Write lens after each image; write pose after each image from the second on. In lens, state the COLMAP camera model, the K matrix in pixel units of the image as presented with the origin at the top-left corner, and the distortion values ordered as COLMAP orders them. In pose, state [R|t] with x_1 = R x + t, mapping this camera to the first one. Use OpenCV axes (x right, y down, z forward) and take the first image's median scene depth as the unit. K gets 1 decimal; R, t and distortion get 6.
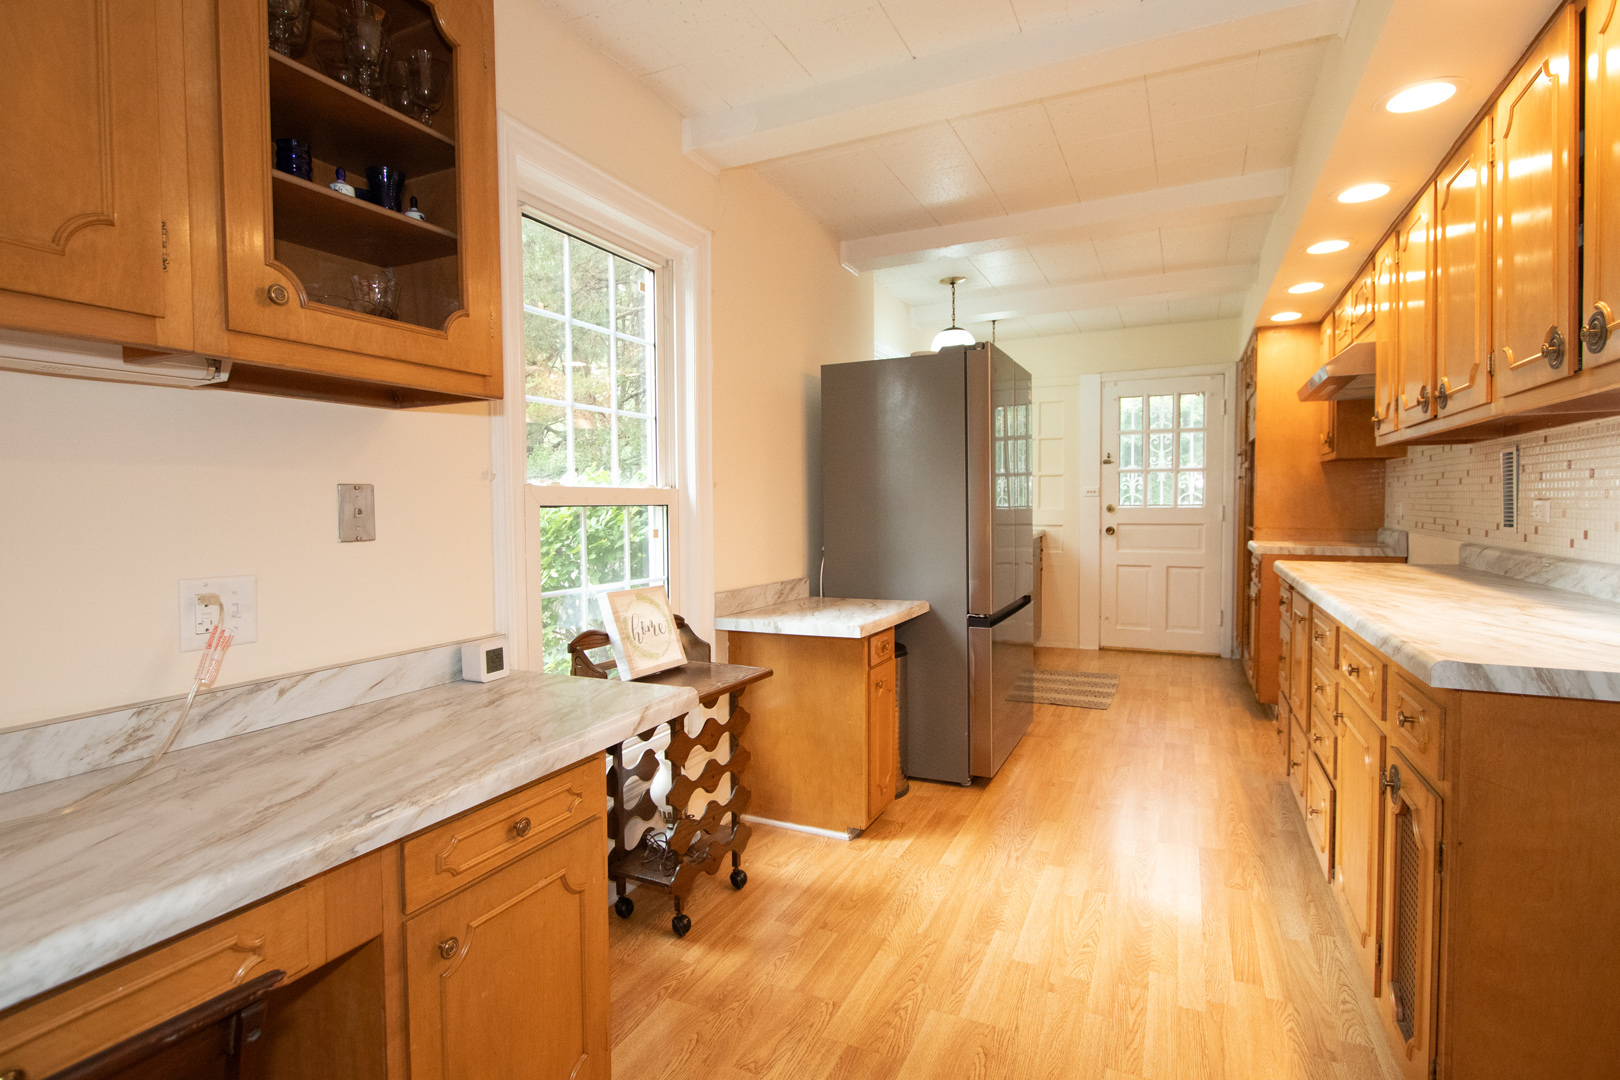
lens RADIAL K [[798.0, 0, 819.7], [0, 798.0, 530.7], [0, 0, 1]] dist [-0.011612, 0.000113]
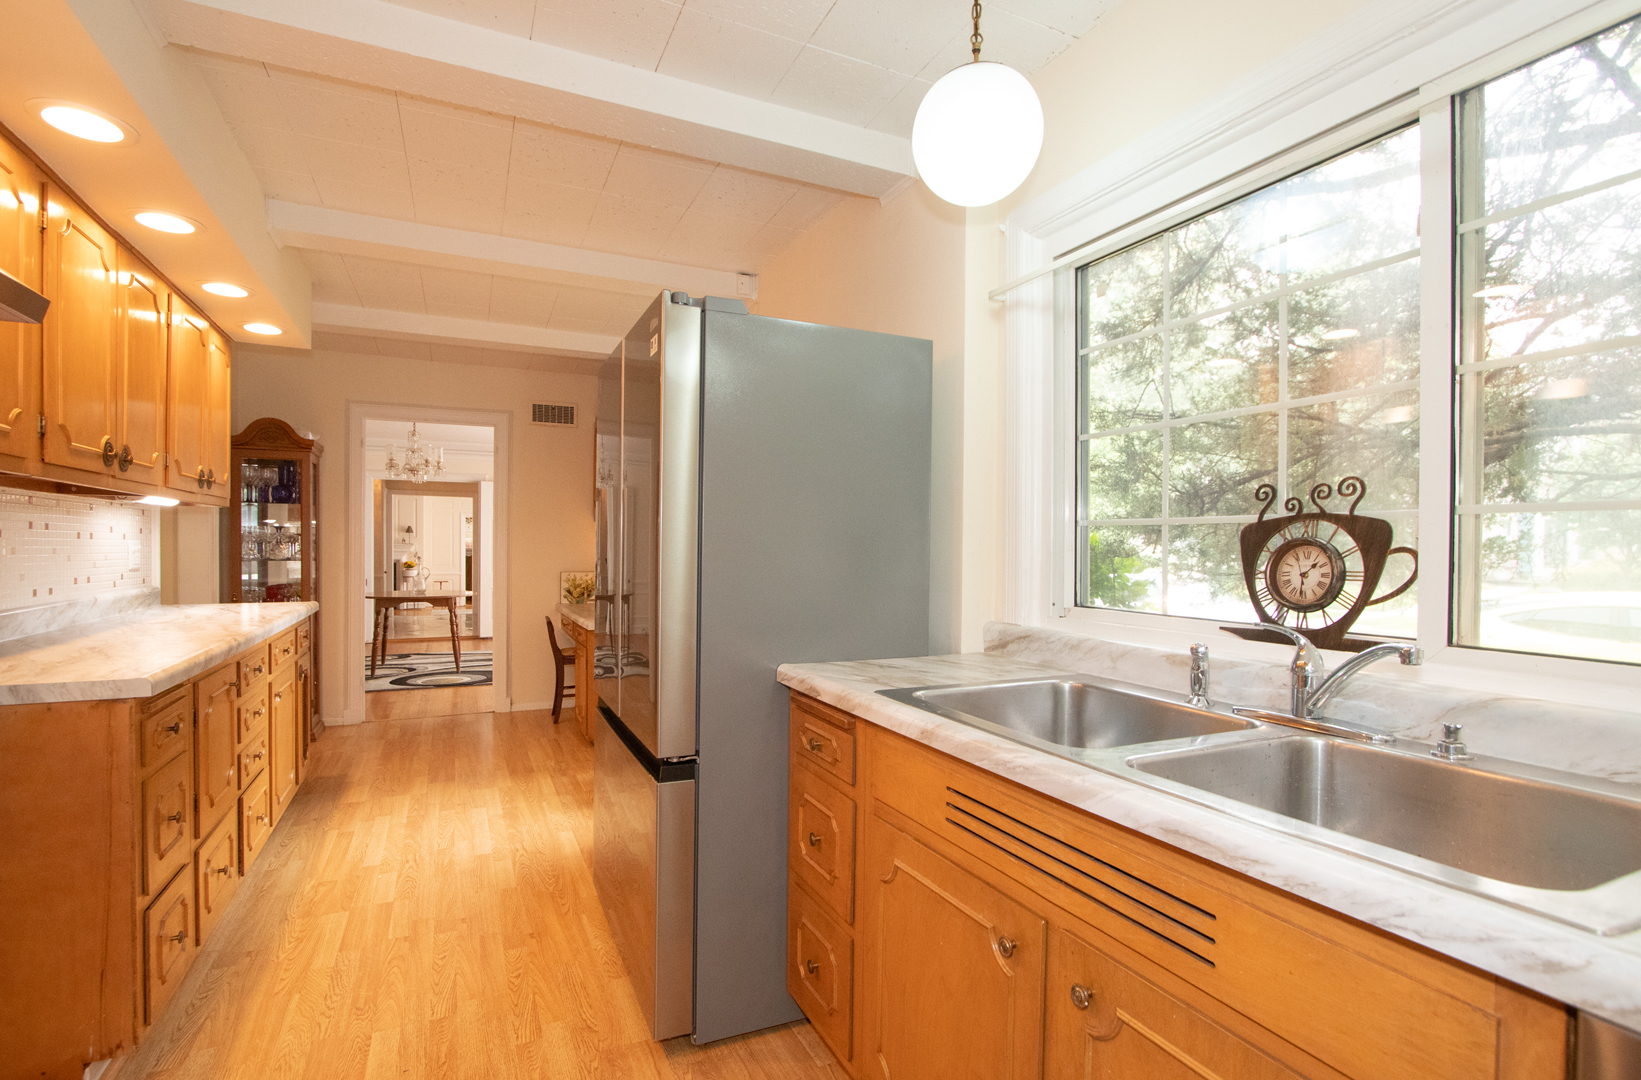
lens RADIAL K [[767.1, 0, 810.0], [0, 767.1, 556.4], [0, 0, 1]] dist [-0.026003, 0.000412]
pose [[-0.650743, 0.013022, -0.759186, 0.689769], [-0.030458, 0.998601, 0.043236, -0.080347], [0.758687, 0.051259, -0.649436, 1.715976]]
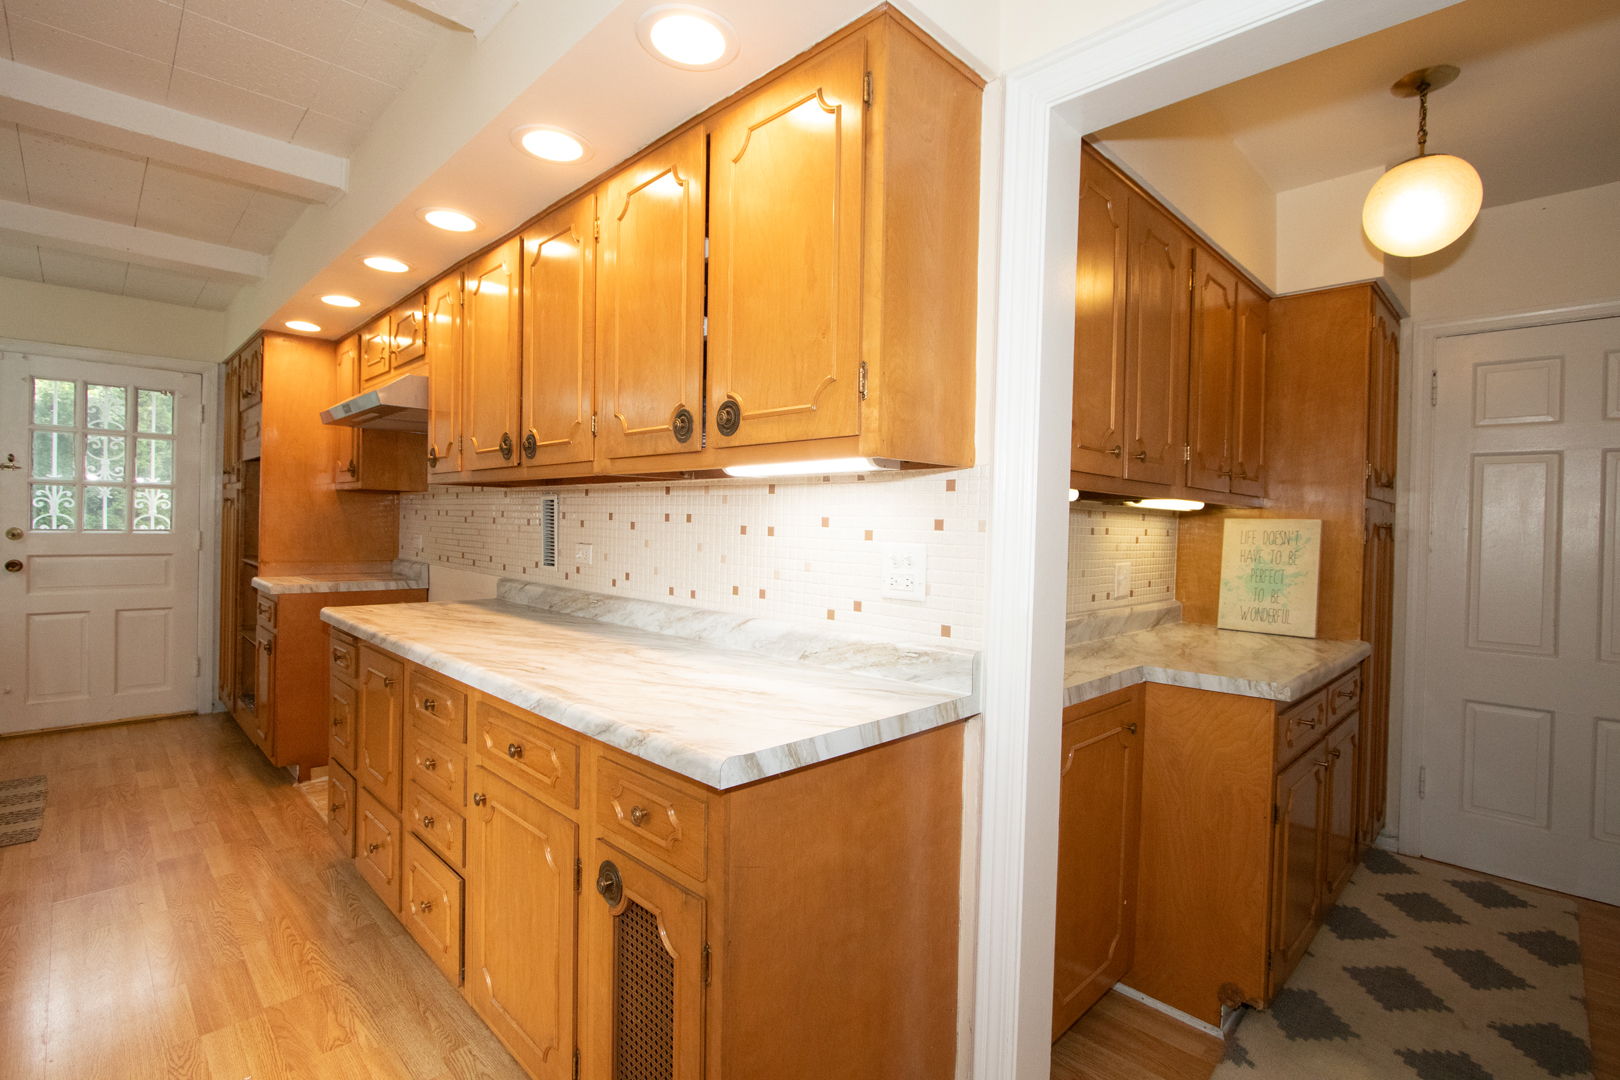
lens RADIAL K [[747.1, 0, 818.9], [0, 747.1, 534.7], [0, 0, 1]] dist [-0.011164, 0.001479]
pose [[0.345055, 0.002174, 0.938580, 0.003572], [0.008876, 0.999945, -0.005579, -0.033315], [-0.938540, 0.010256, 0.345017, 0.226591]]
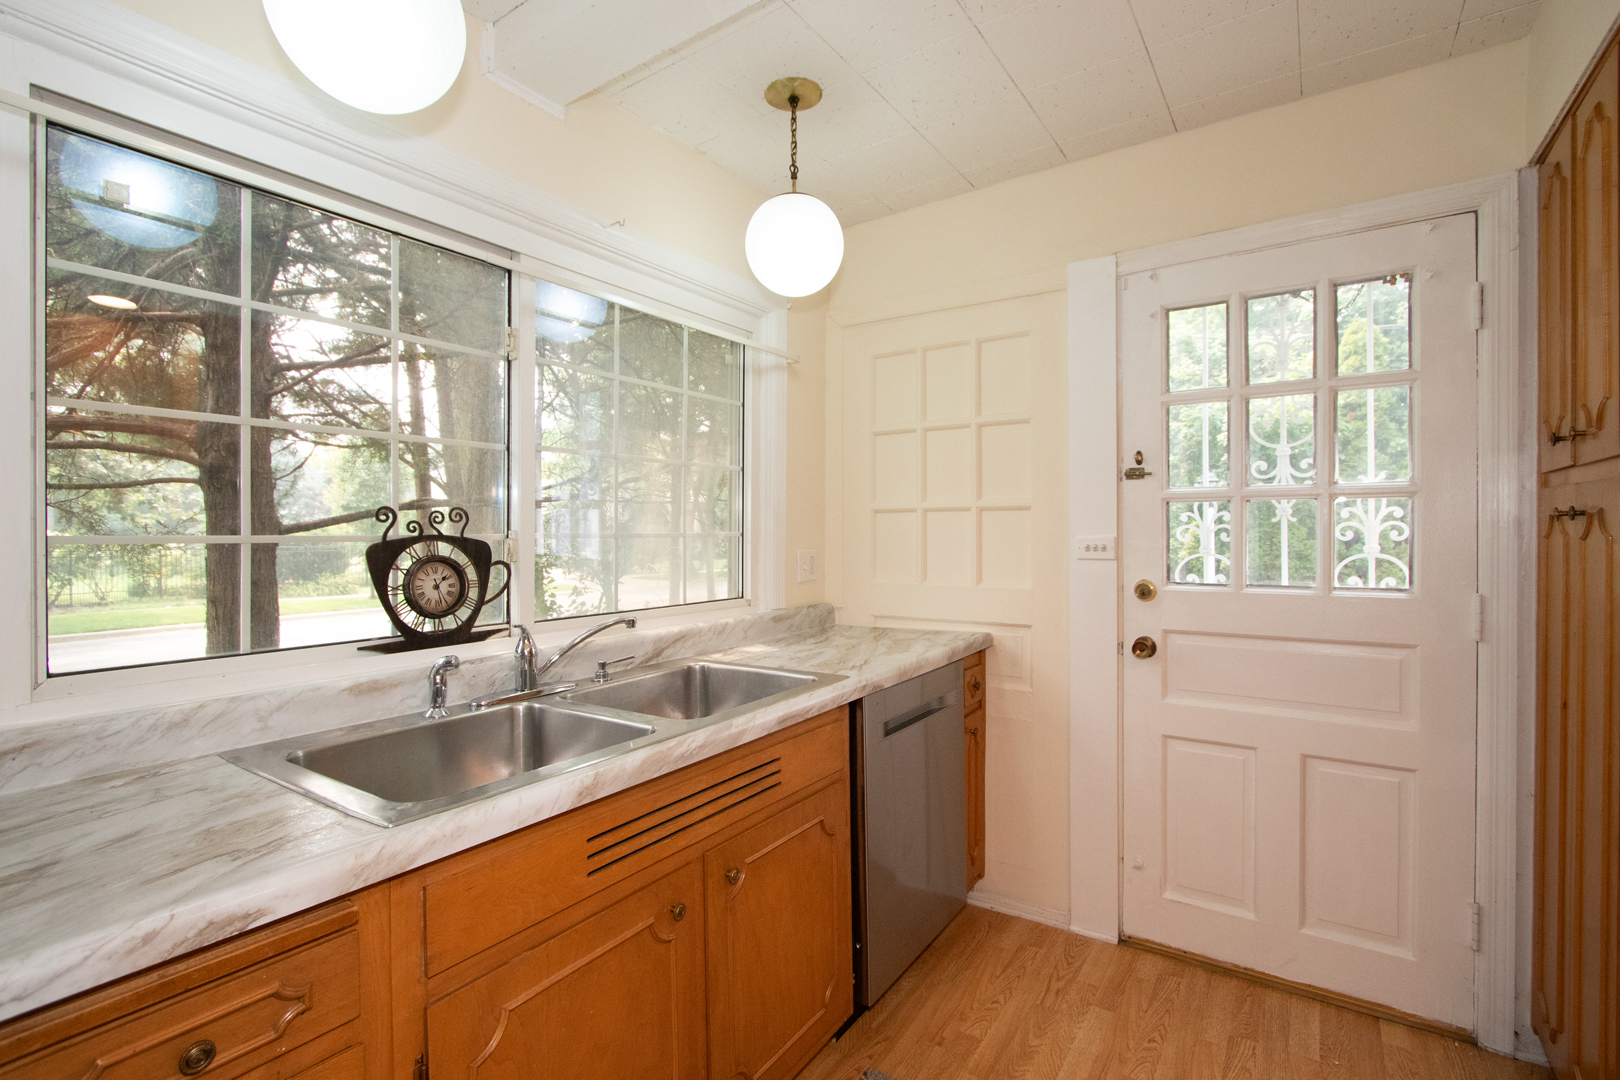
lens RADIAL K [[737.1, 0, 809.6], [0, 737.1, 528.7], [0, 0, 1]] dist [-0.019300, 0.000264]
pose [[0.985285, 0.003542, -0.170884, 0.504102], [-0.010094, 0.999246, -0.037491, -0.083281], [0.170622, 0.038664, 0.984578, 1.172223]]
